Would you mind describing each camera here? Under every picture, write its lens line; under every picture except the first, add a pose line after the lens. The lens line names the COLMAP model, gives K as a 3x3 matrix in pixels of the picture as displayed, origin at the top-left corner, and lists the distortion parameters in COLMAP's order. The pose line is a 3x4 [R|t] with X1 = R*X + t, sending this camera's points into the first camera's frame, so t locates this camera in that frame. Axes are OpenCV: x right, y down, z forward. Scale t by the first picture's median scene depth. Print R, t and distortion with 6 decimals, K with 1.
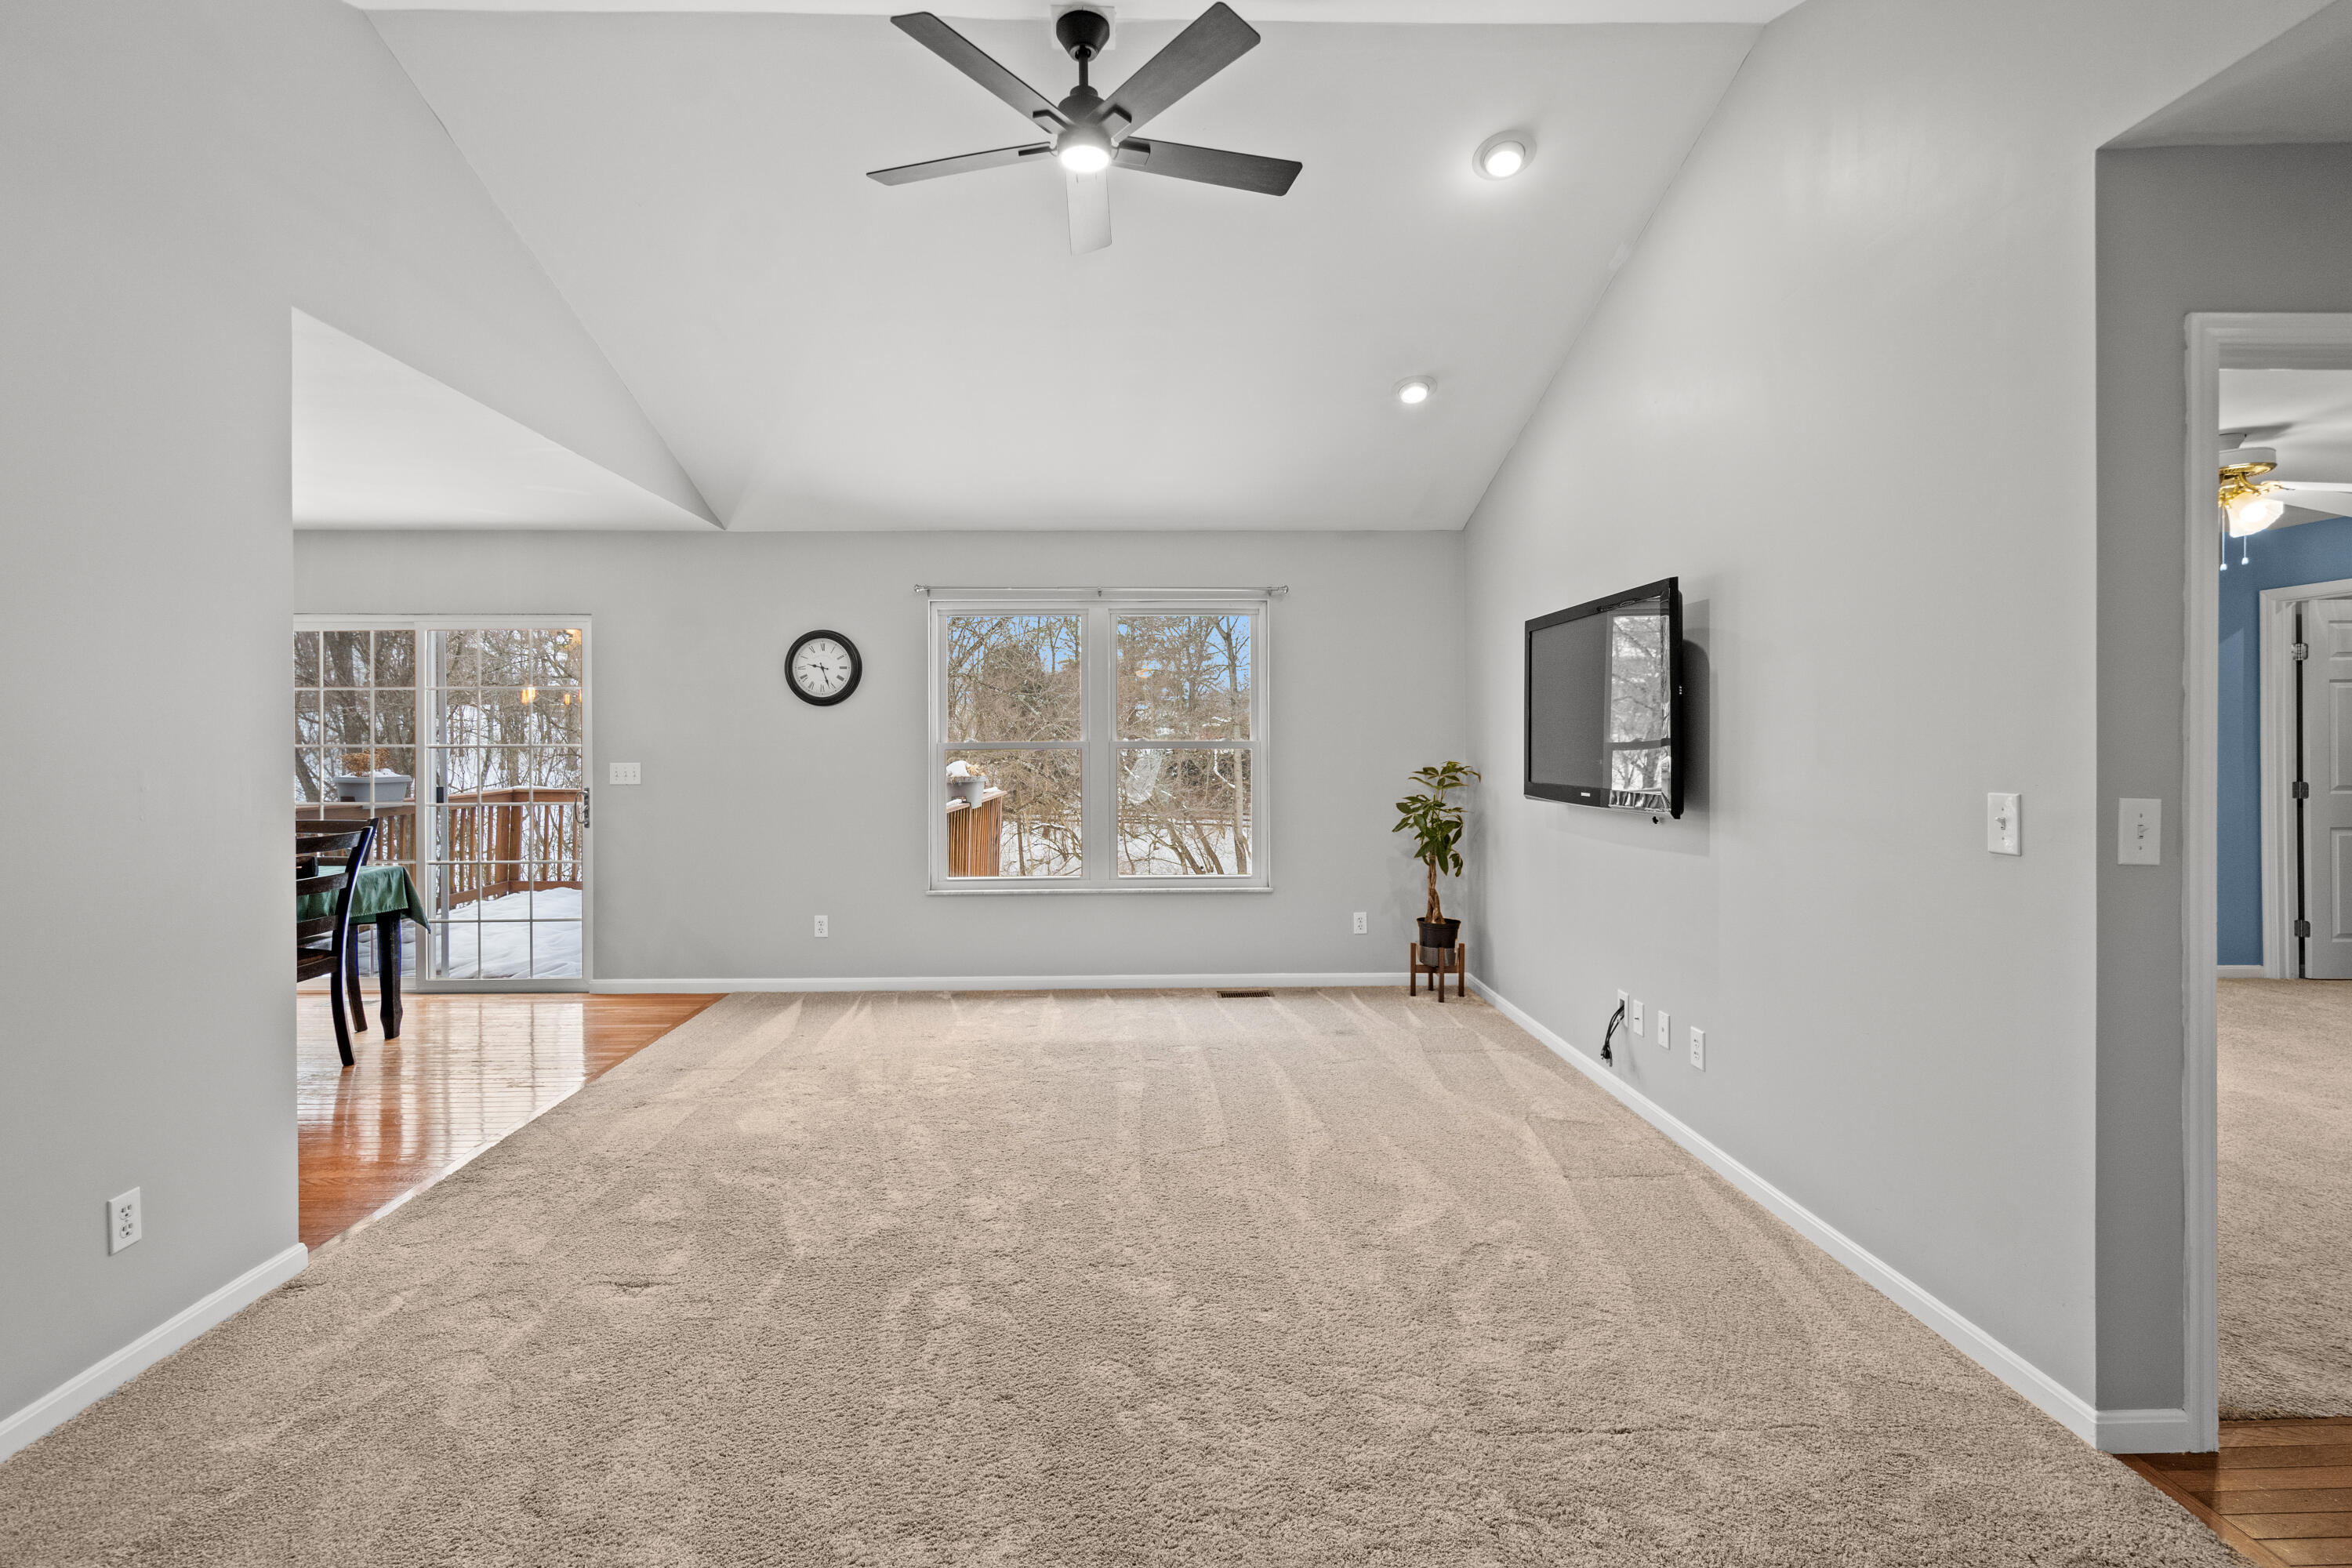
lens RADIAL K [[1199.0, 0, 1177.1], [0, 1199.0, 755.8], [0, 0, 1]] dist [-0.022164, 0.024769]
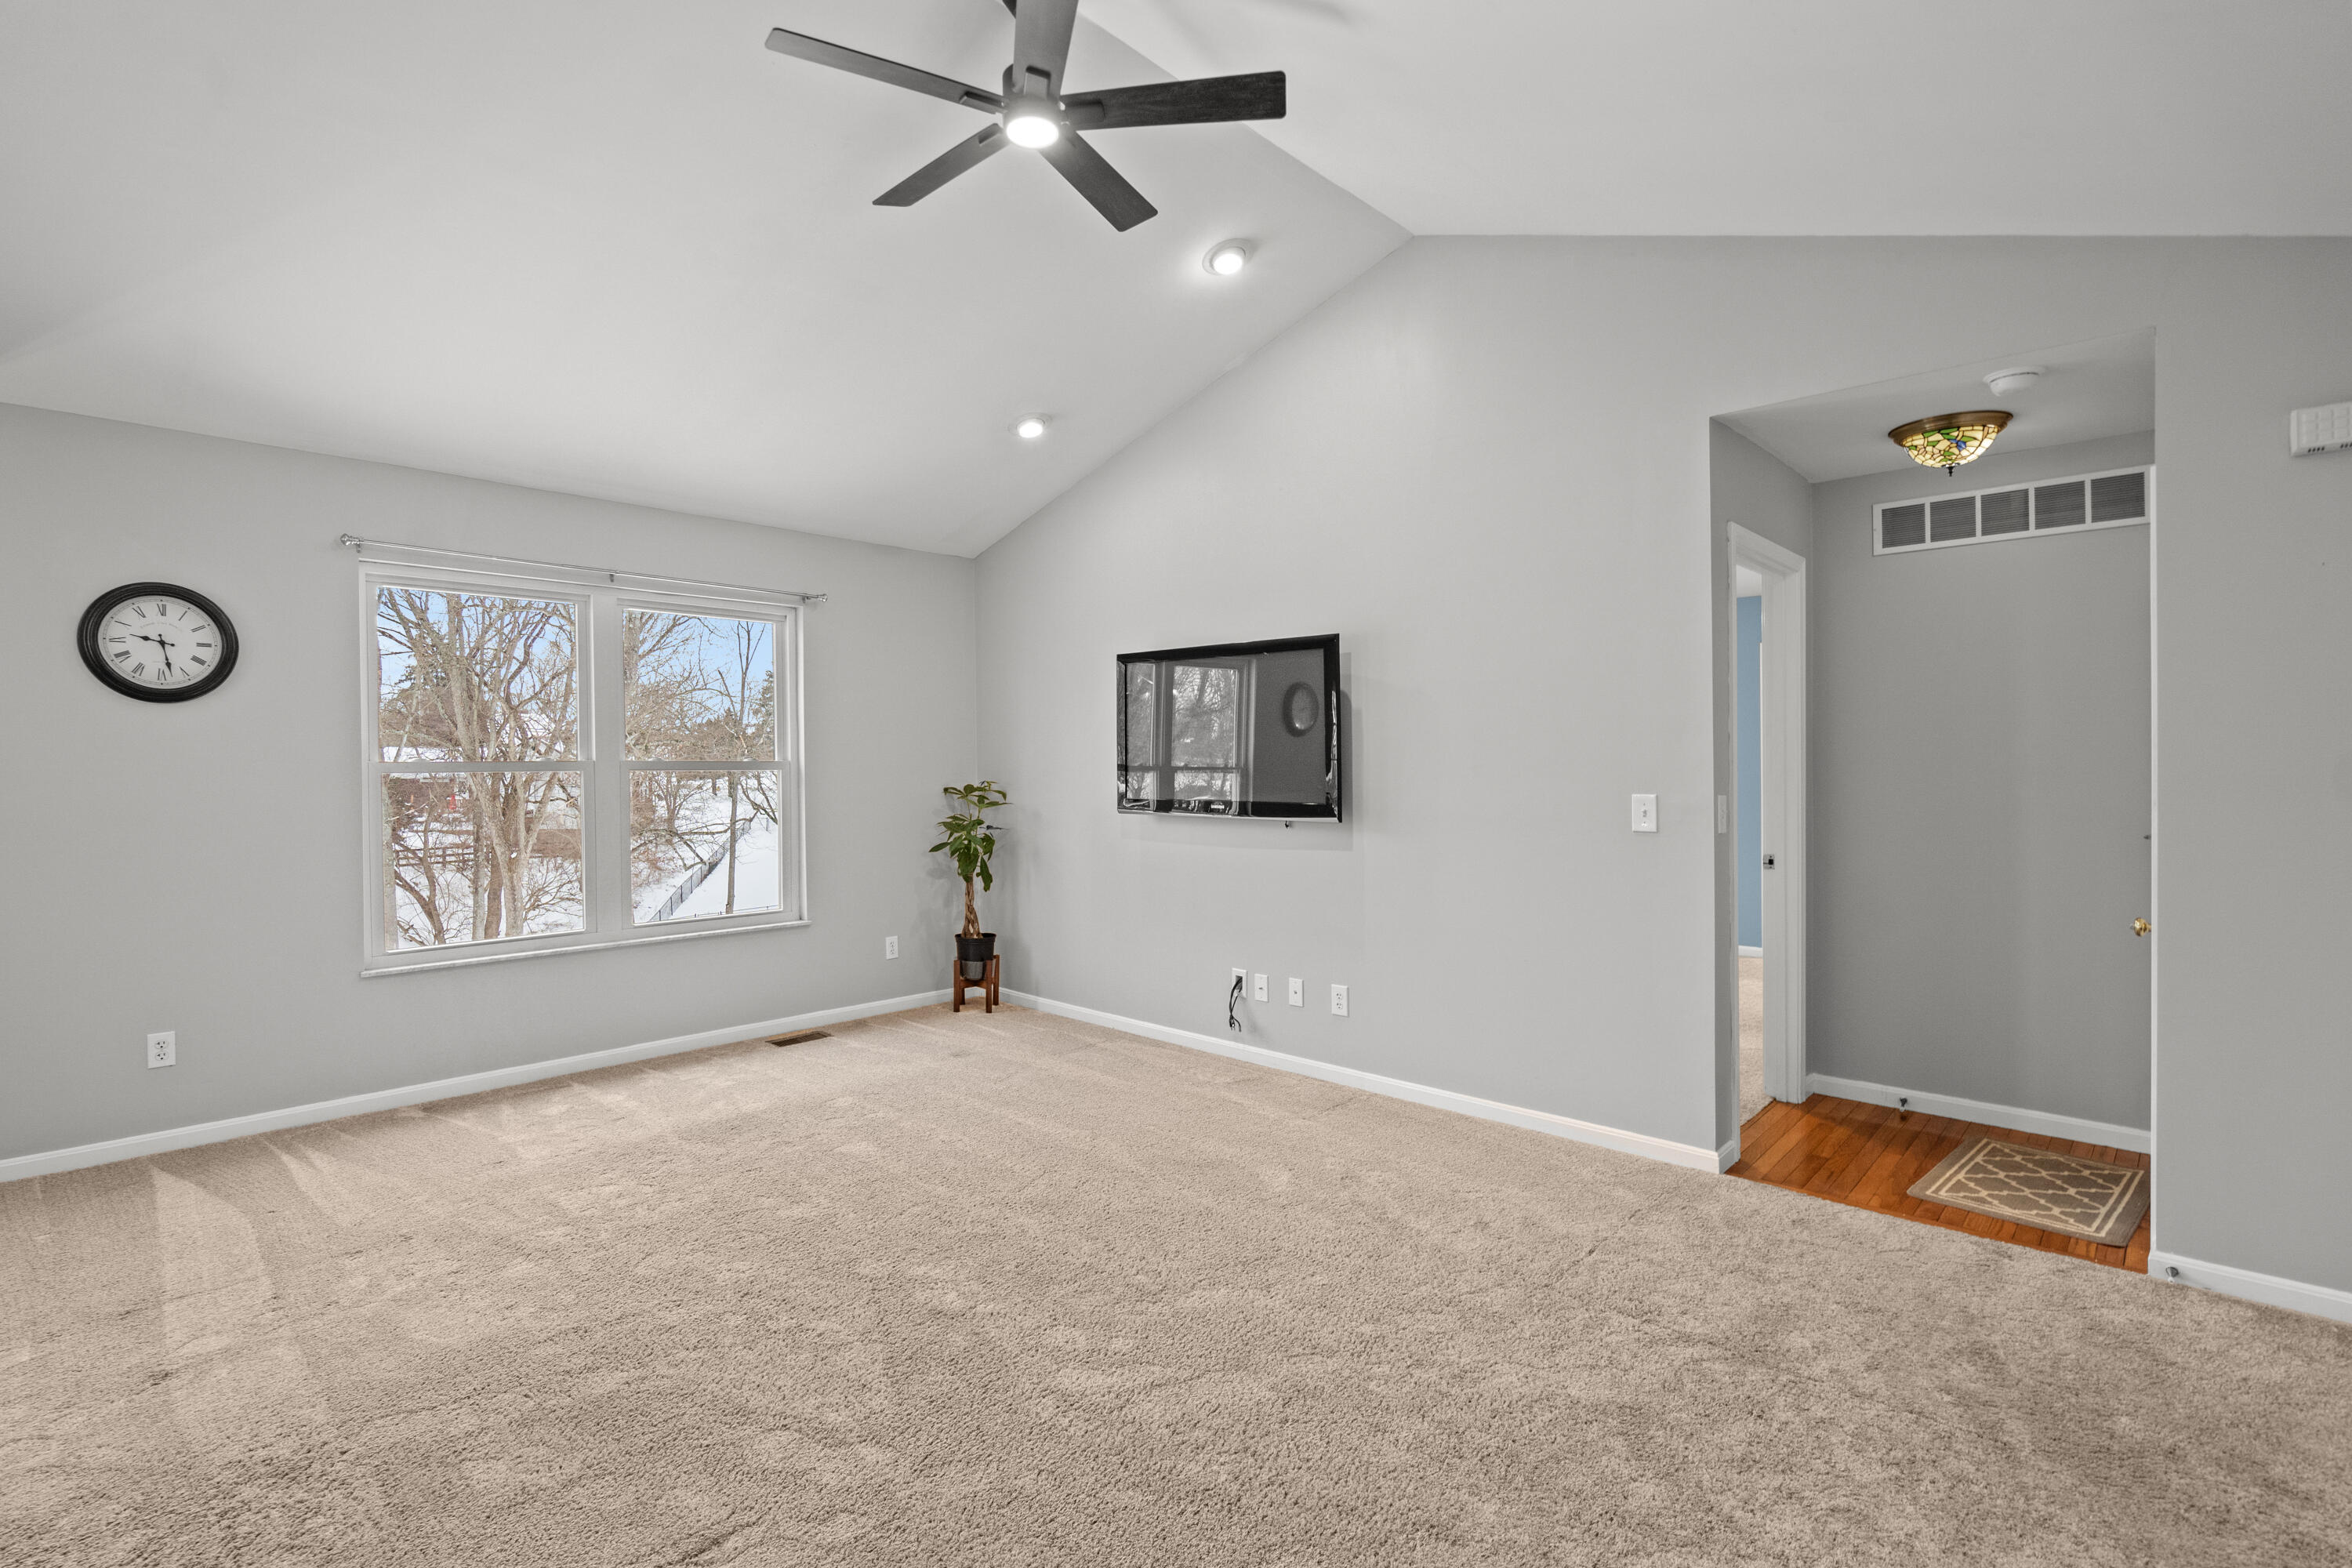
lens RADIAL K [[1181.9, 0, 1176.0], [0, 1181.9, 784.0], [0, 0, 1]] dist [-0.005861, -0.000199]
pose [[0.663345, -0.009825, 0.748249, -0.558087], [0.006324, 0.999952, 0.007523, 0.000262], [-0.748287, -0.000259, 0.663375, 0.250762]]
